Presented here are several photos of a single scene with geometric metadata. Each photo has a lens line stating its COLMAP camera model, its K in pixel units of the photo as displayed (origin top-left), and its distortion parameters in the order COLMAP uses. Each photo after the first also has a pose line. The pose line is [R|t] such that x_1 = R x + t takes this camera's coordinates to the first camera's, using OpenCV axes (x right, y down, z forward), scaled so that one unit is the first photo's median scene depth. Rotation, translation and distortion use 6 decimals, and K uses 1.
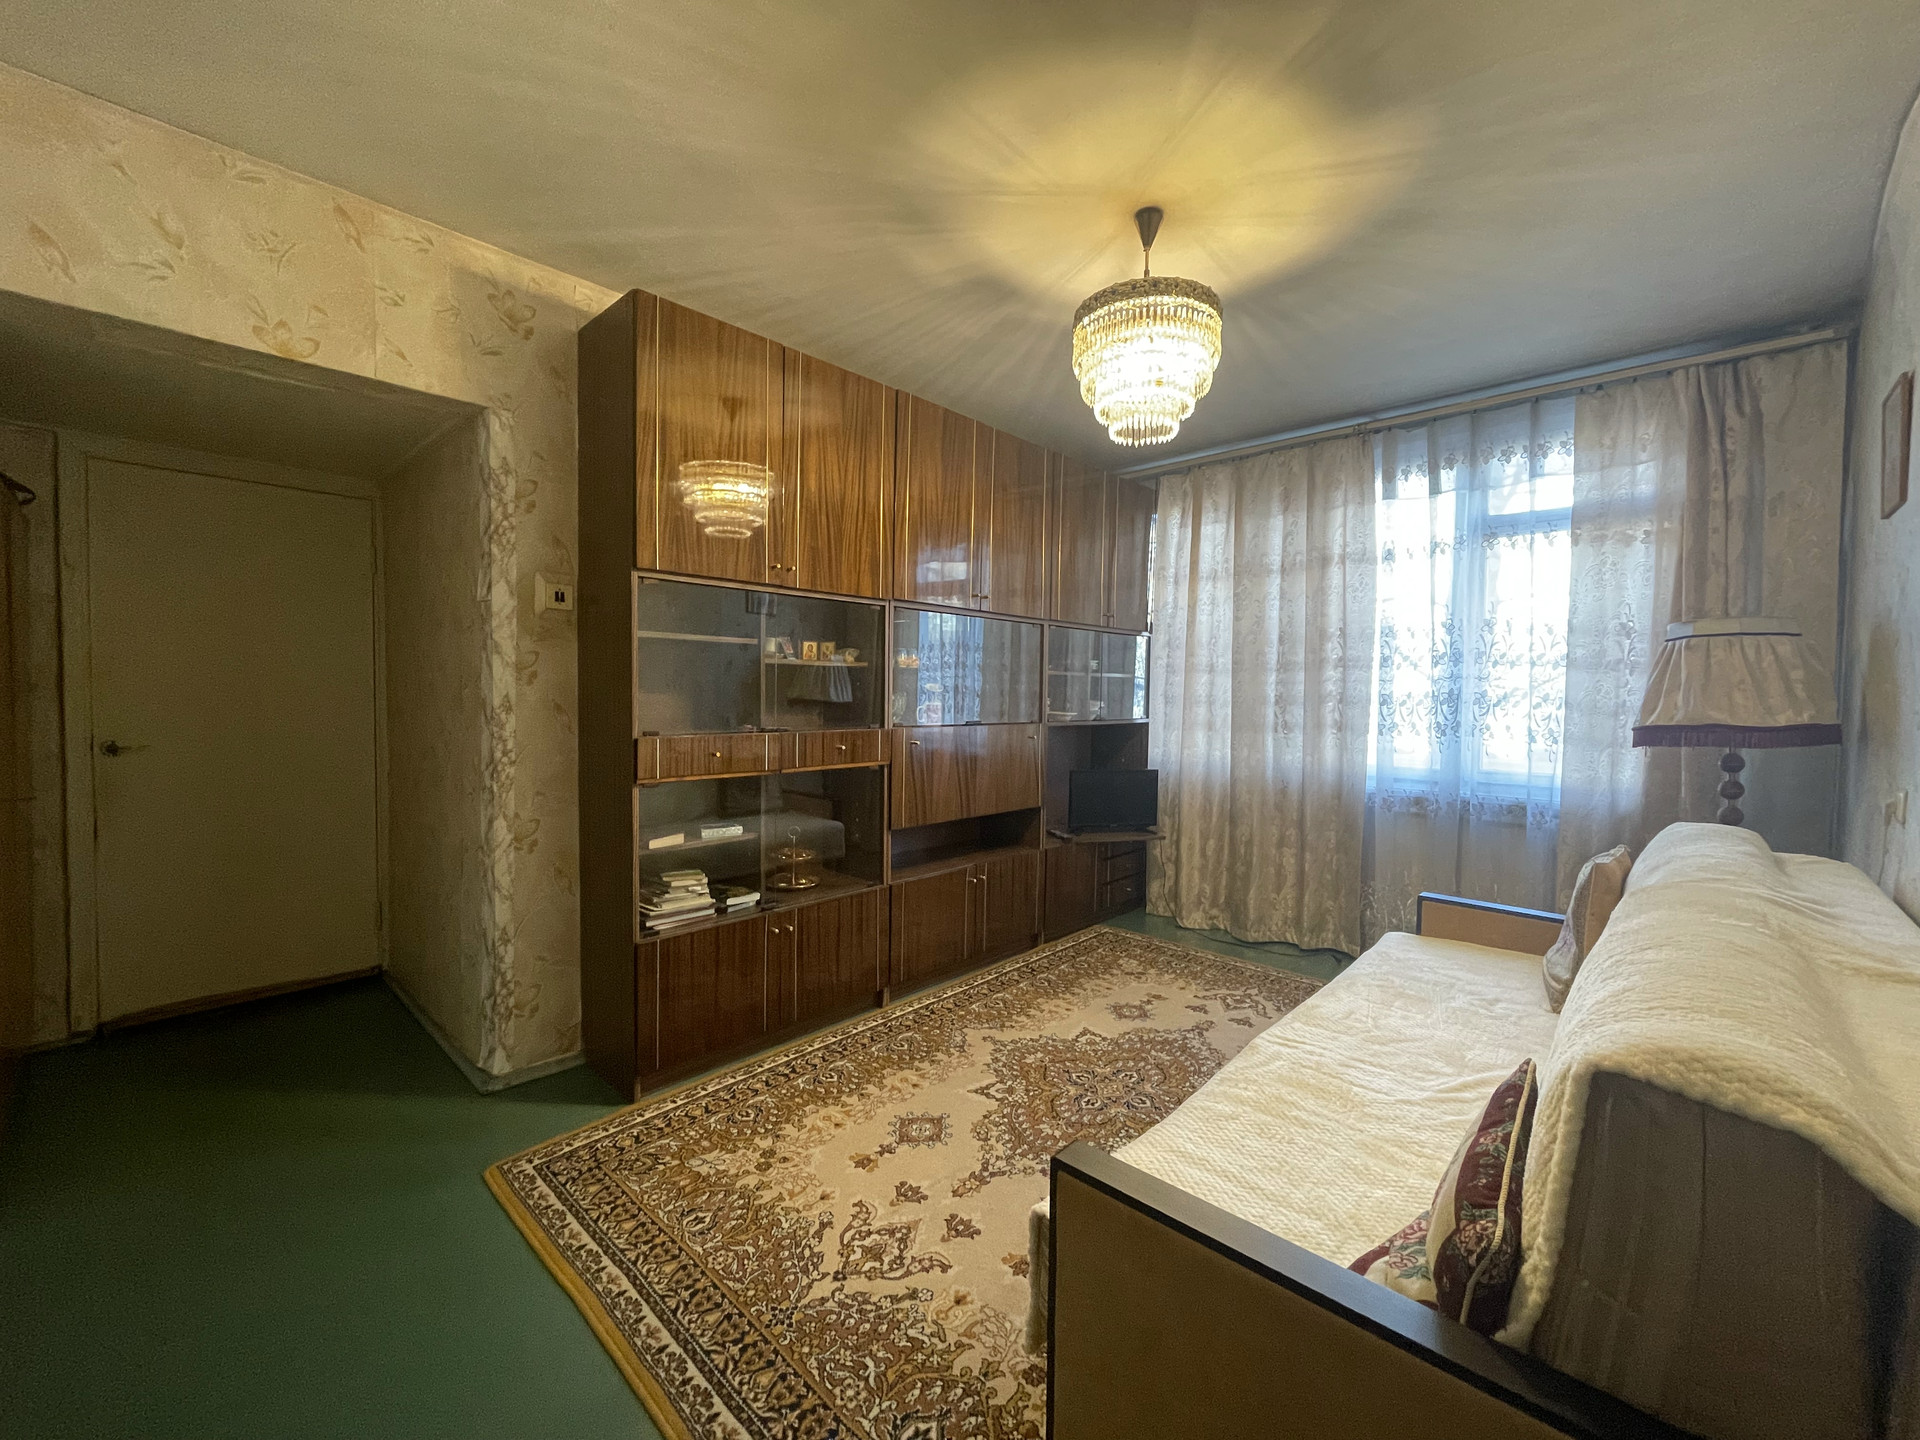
lens RADIAL K [[778.6, 0, 961.2], [0, 778.6, 716.5], [0, 0, 1]] dist [-0.002835, -0.000810]
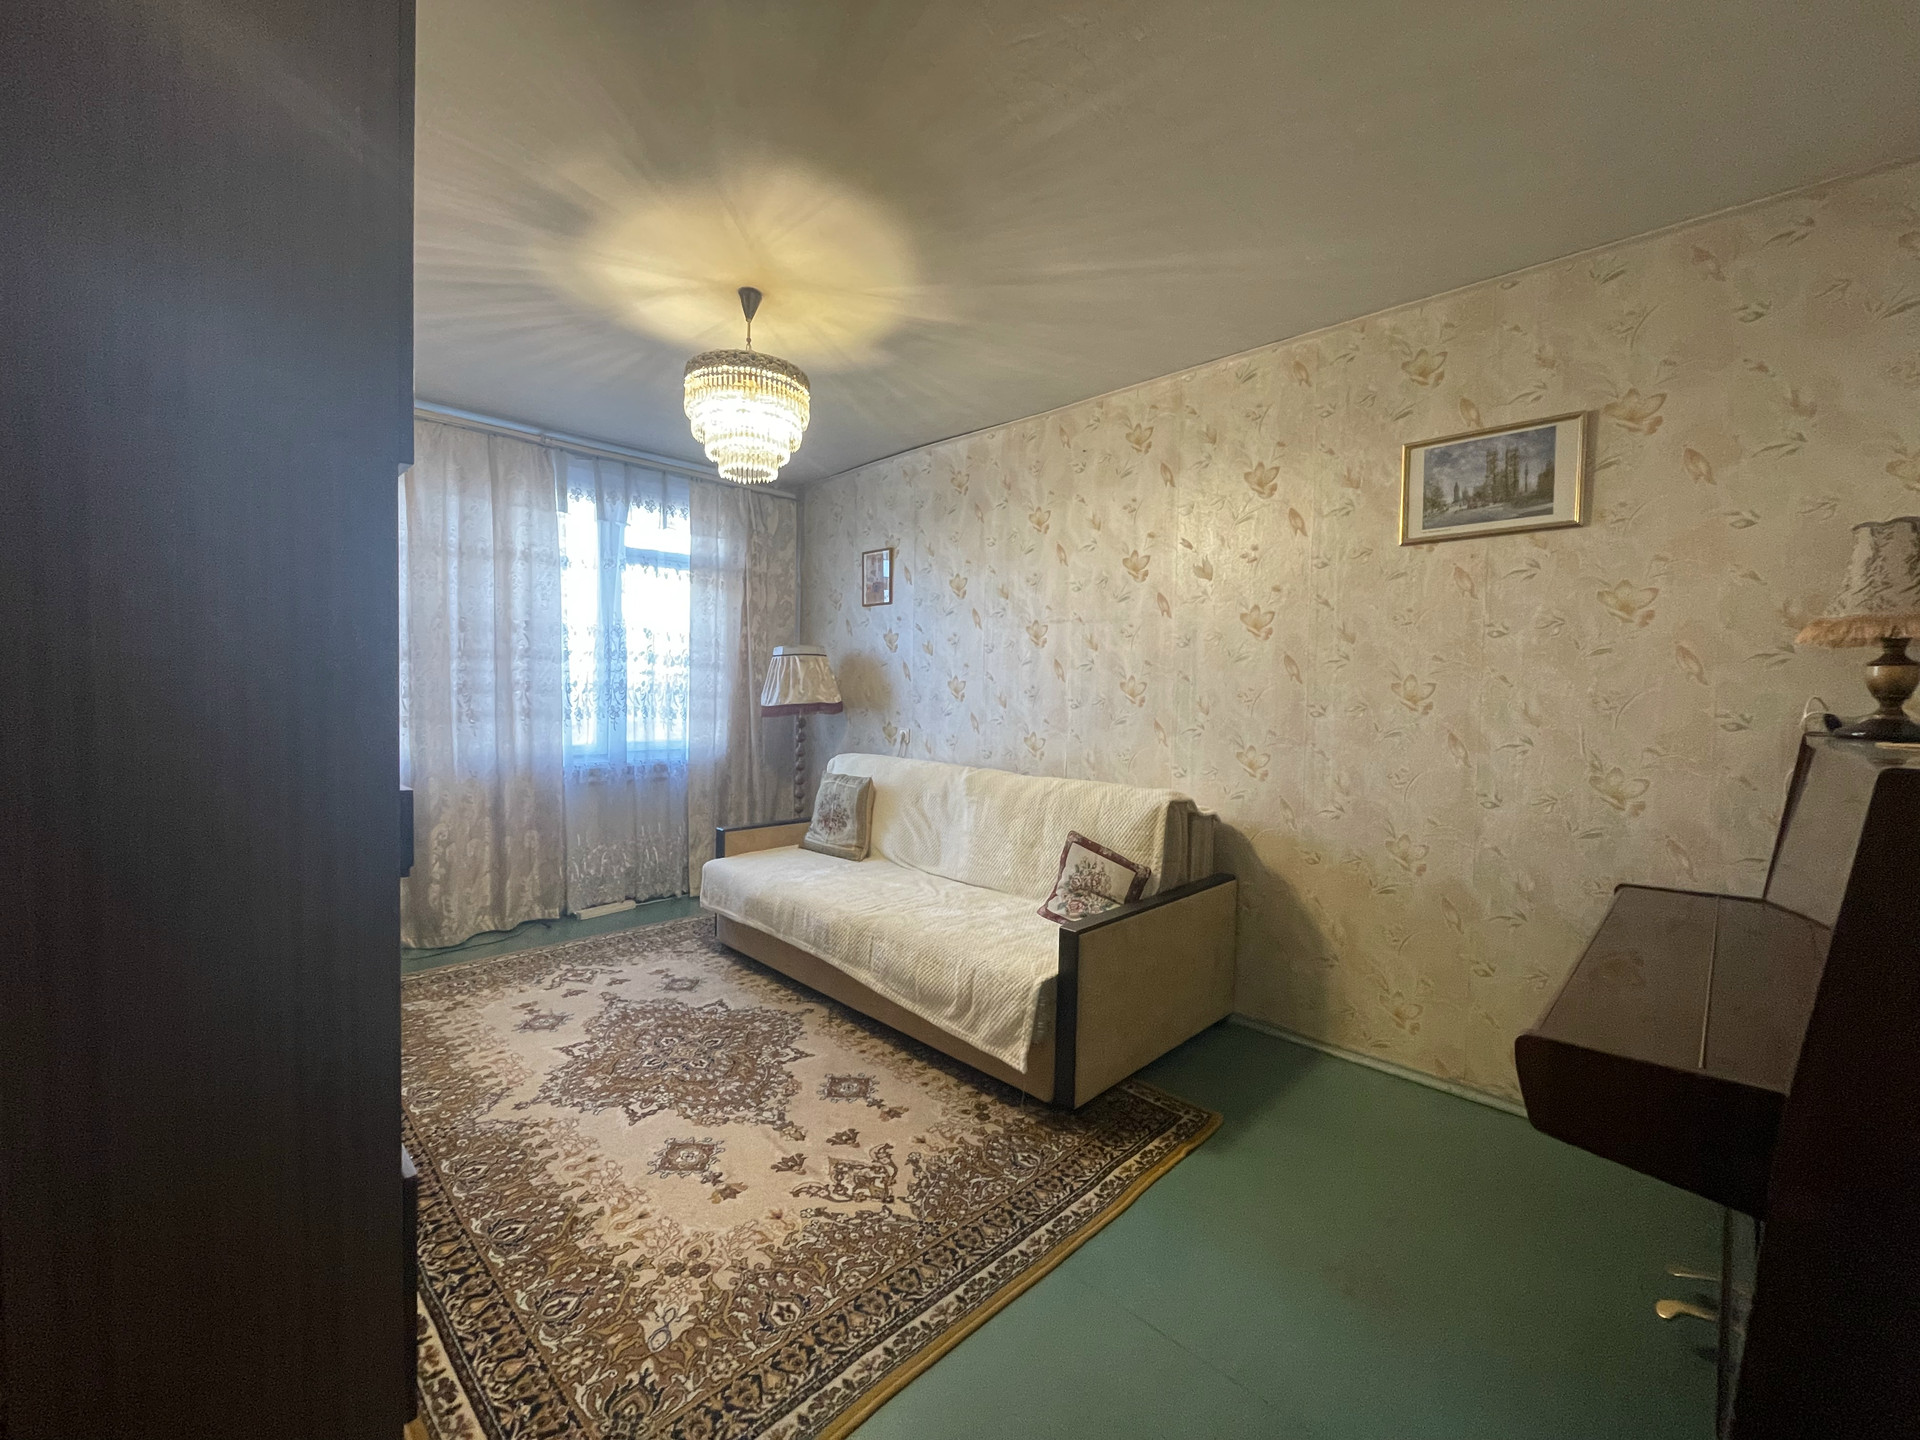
lens RADIAL K [[778.6, 0, 960.4], [0, 778.6, 716.3], [0, 0, 1]] dist [-0.002835, -0.000810]
pose [[0.029930, -0.047027, 0.998445, -0.729005], [0.012295, 0.998834, 0.046677, -0.032674], [-0.999476, 0.010879, 0.030474, 0.481543]]
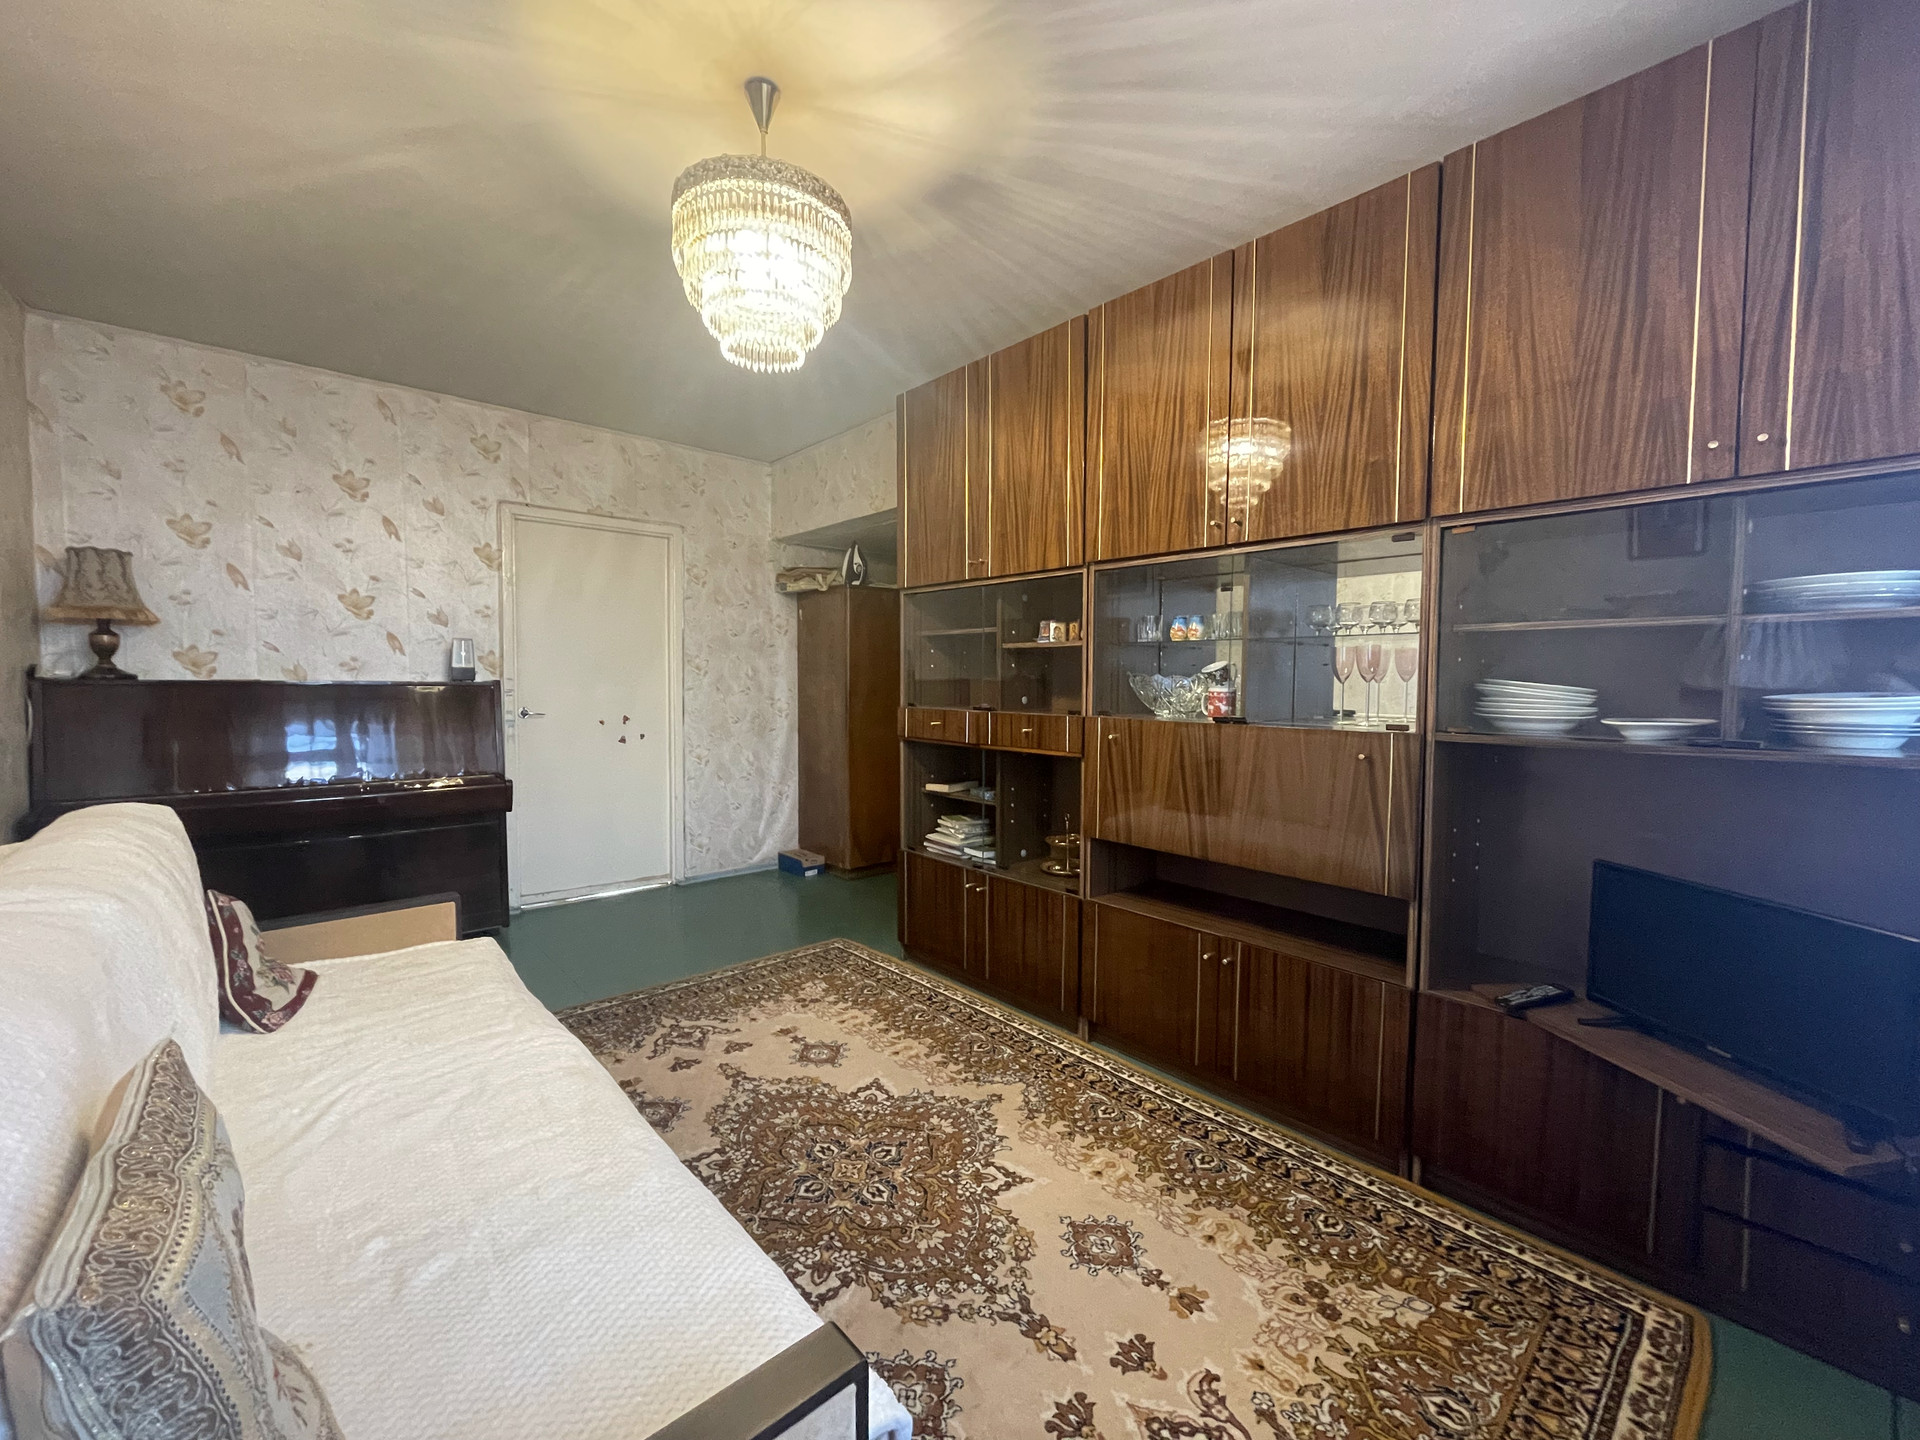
lens RADIAL K [[778.6, 0, 961.6], [0, 778.6, 718.1], [0, 0, 1]] dist [-0.002835, -0.000810]
pose [[-0.087128, 0.038856, -0.995439, 0.797164], [-0.039507, 0.998318, 0.042427, -0.013824], [0.995413, 0.043024, -0.085446, 0.975649]]
